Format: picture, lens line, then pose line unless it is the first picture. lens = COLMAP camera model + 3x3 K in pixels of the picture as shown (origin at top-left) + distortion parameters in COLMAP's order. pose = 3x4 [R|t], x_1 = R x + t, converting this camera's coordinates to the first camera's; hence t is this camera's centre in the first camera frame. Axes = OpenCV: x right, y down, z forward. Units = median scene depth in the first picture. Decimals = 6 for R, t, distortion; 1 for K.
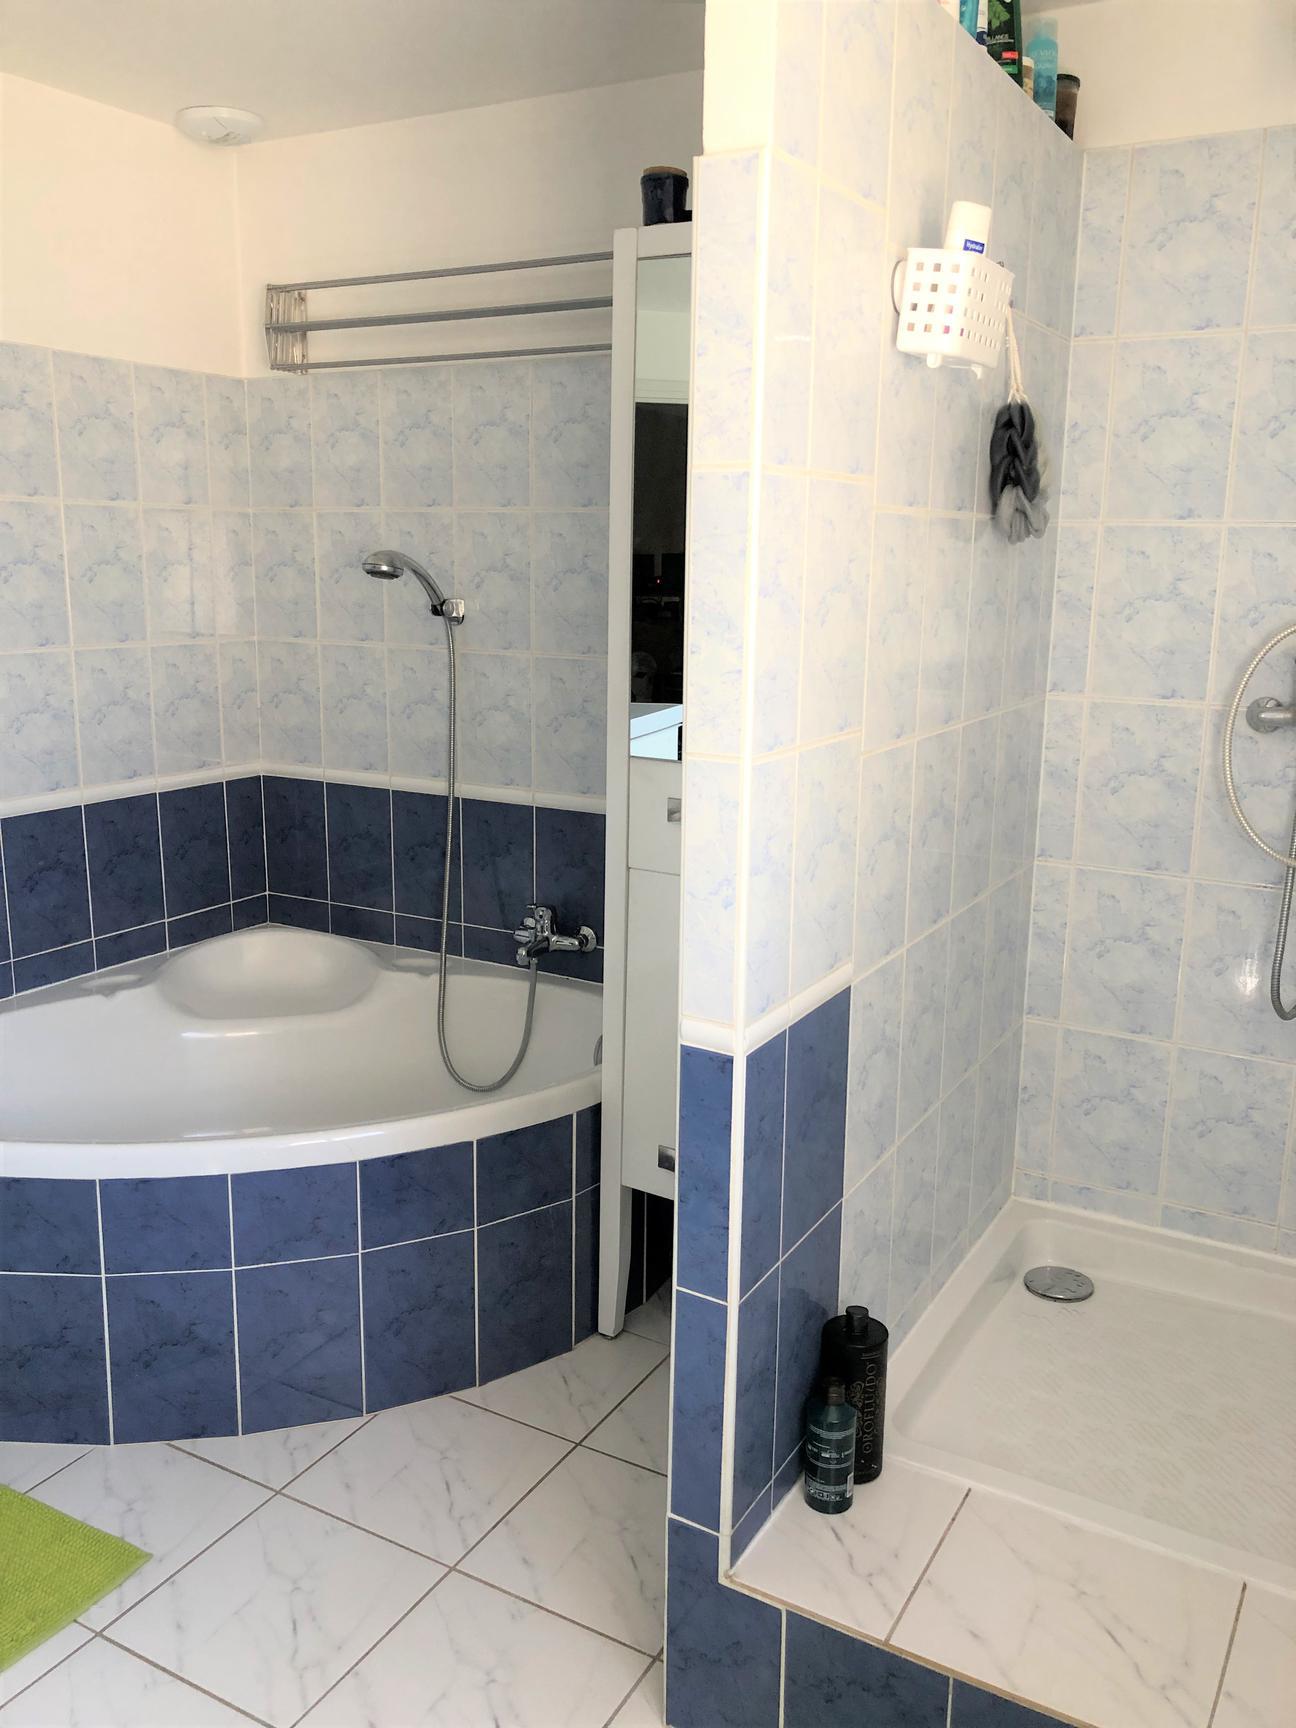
lens RADIAL K [[1430.5, 0, 649.1], [0, 1430.5, 859.8], [0, 0, 1]] dist [0.065687, -0.078517]
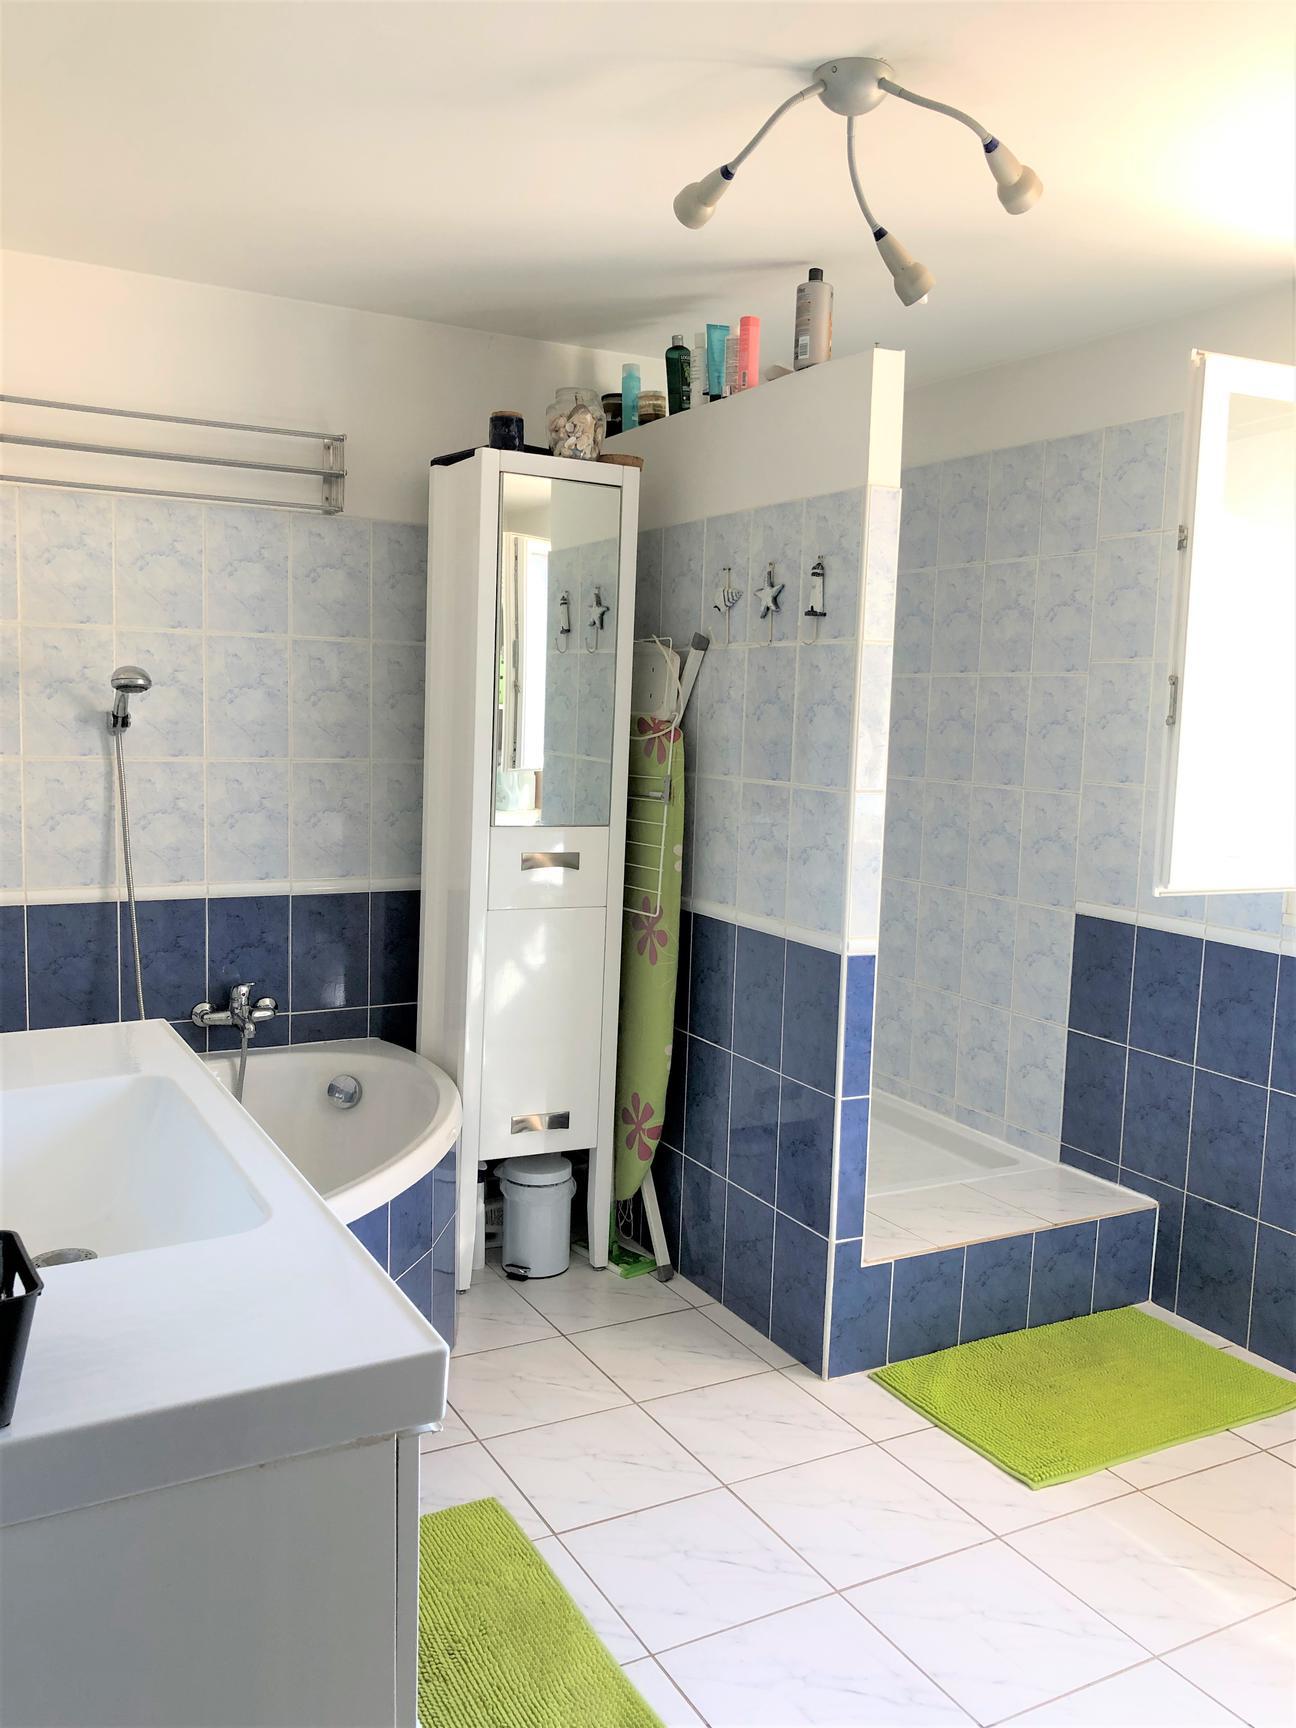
lens RADIAL K [[1430.5, 0, 649.4], [0, 1430.5, 868.4], [0, 0, 1]] dist [0.065687, -0.078517]
pose [[0.530596, -0.093693, 0.842431, -0.853007], [0.160260, 0.987035, 0.008837, -0.015641], [-0.832337, 0.130319, 0.538732, 0.126779]]
